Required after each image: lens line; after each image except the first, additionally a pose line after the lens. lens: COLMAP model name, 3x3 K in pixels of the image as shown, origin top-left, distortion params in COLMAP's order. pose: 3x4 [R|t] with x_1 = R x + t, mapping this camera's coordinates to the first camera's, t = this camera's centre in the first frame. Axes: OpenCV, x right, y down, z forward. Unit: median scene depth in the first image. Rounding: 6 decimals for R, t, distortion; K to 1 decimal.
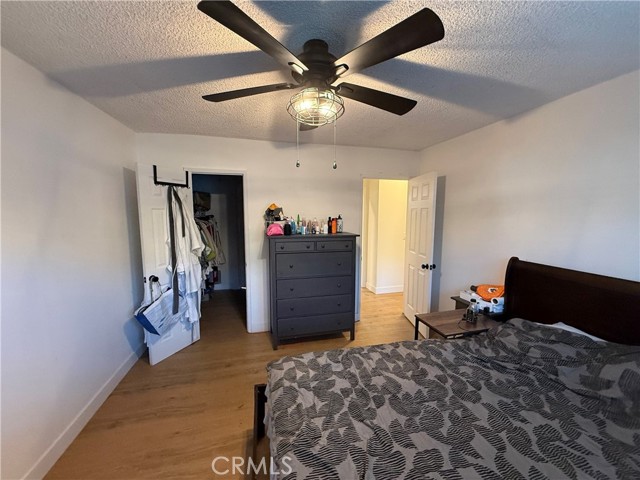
lens RADIAL K [[255.4, 0, 318.9], [0, 255.4, 241.2], [0, 0, 1]] dist [-0.002267, 0.000132]
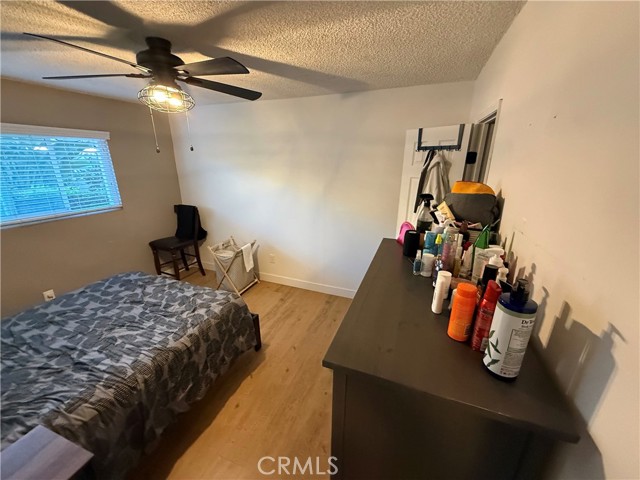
lens RADIAL K [[255.4, 0, 318.9], [0, 255.4, 241.2], [0, 0, 1]] dist [-0.002267, 0.000132]
pose [[-0.577414, 0.252014, -0.776583, 0.565425], [-0.097735, 0.922994, 0.372196, -0.361081], [0.810580, 0.290811, -0.508319, 2.007614]]
